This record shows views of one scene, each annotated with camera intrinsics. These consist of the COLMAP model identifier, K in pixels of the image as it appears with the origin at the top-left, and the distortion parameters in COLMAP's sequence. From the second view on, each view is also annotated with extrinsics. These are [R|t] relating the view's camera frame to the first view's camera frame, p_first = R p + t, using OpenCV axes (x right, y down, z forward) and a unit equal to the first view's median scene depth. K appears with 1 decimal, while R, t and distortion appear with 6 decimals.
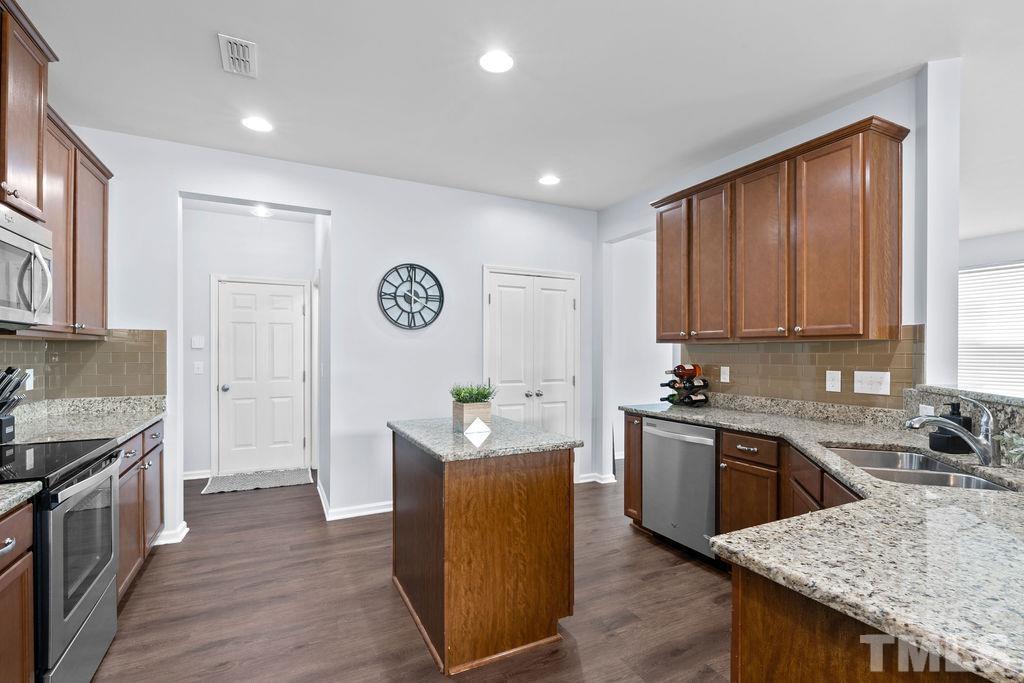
lens RADIAL K [[463.0, 0, 501.8], [0, 463.0, 350.5], [0, 0, 1]] dist [-0.008023, 0.002307]
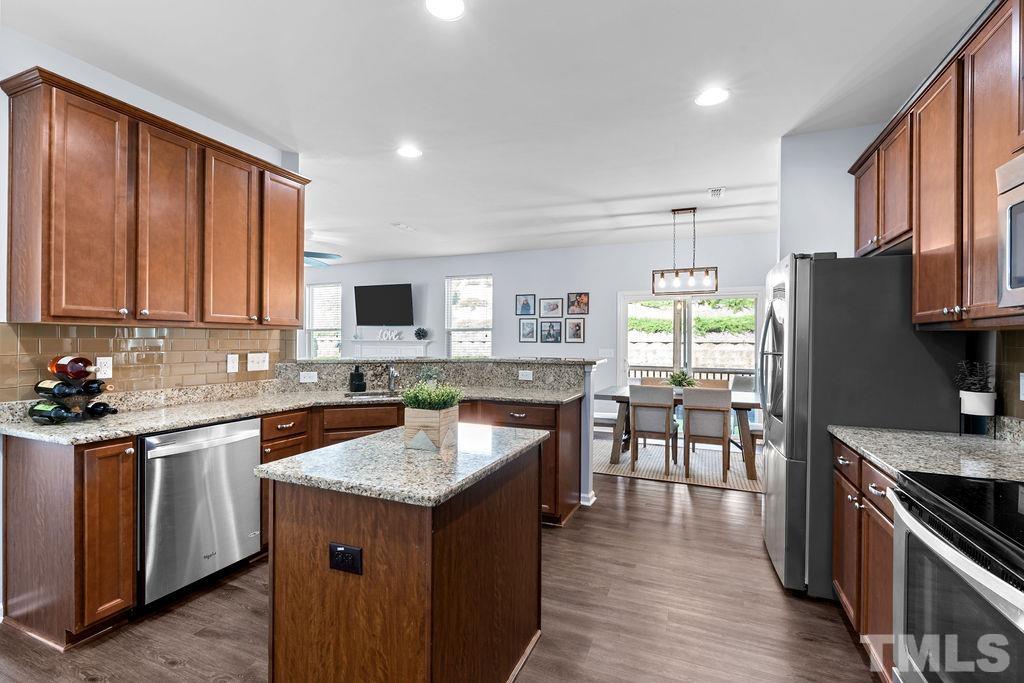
lens RADIAL K [[463.0, 0, 515.3], [0, 463.0, 342.4], [0, 0, 1]] dist [-0.008023, 0.002307]
pose [[-0.657843, -0.011496, 0.753067, -0.651441], [-0.012375, 0.999914, 0.004454, -0.000581], [-0.753053, -0.006389, -0.657929, 1.284526]]
